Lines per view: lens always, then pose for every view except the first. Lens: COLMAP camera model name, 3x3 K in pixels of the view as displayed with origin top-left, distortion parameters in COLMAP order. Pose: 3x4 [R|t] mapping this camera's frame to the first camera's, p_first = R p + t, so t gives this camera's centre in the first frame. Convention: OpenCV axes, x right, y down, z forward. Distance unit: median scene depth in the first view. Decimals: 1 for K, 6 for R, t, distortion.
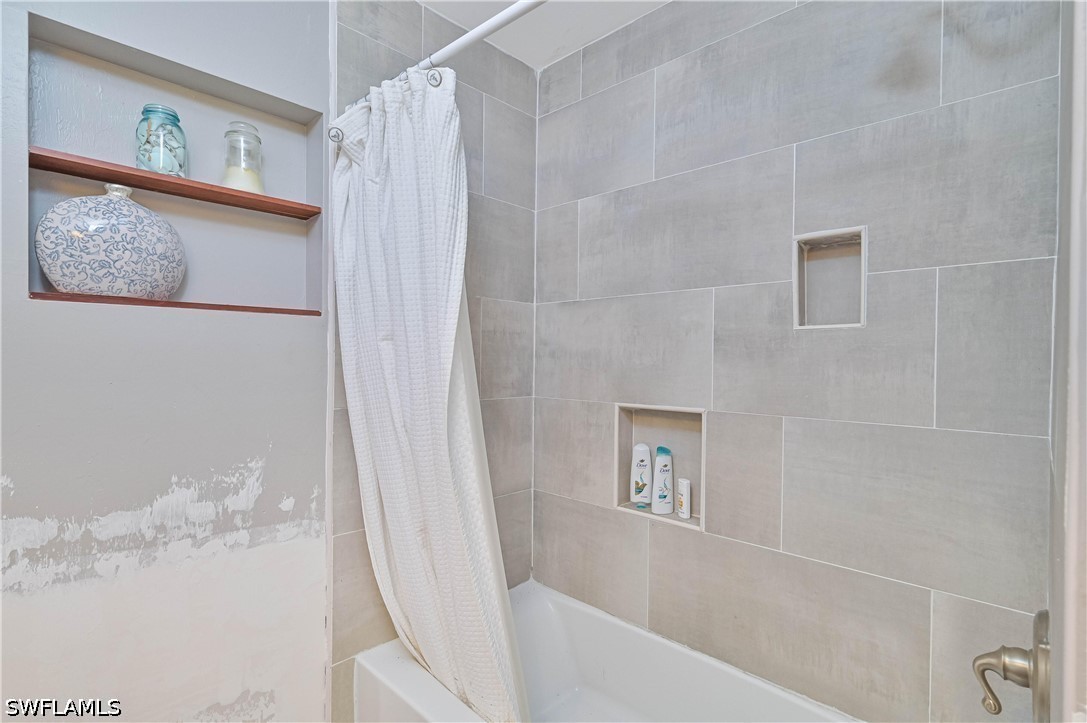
lens RADIAL K [[522.7, 0, 546.4], [0, 522.7, 362.2], [0, 0, 1]] dist [-0.000086, -0.001006]
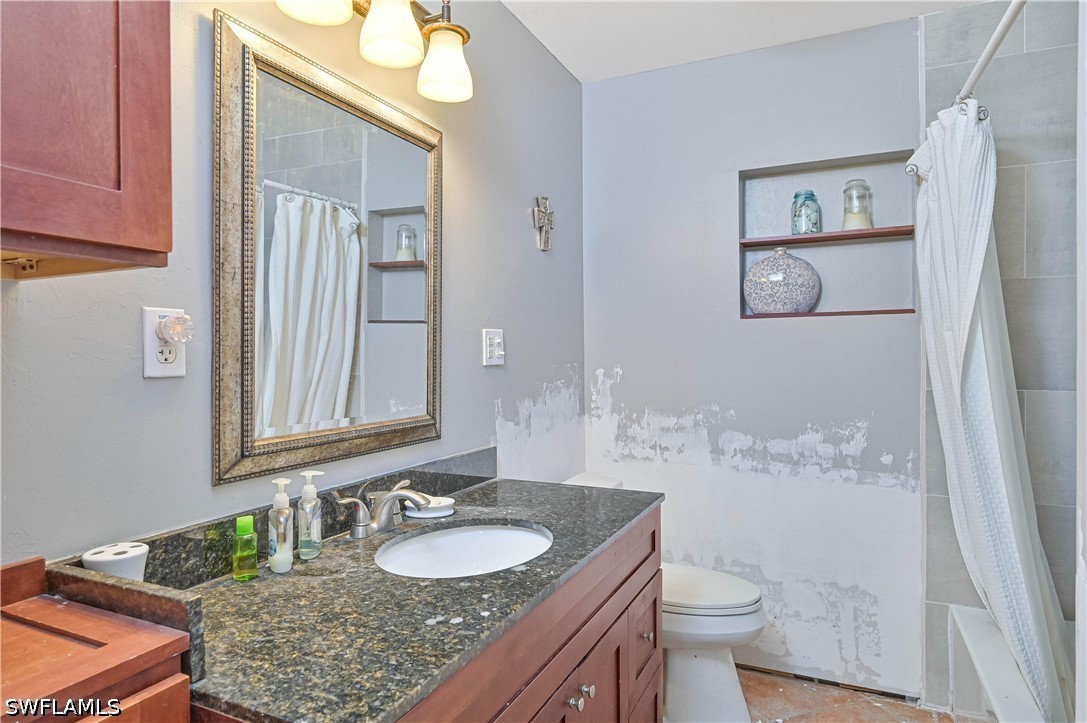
lens RADIAL K [[625.0, 0, 545.7], [0, 625.0, 356.9], [0, 0, 1]] dist [-0.005654, 0.001093]
pose [[0.316206, -0.005304, -0.948676, 0.793880], [0.002294, 0.999986, -0.004827, 0.023239], [0.948688, -0.000650, 0.316214, -0.336362]]
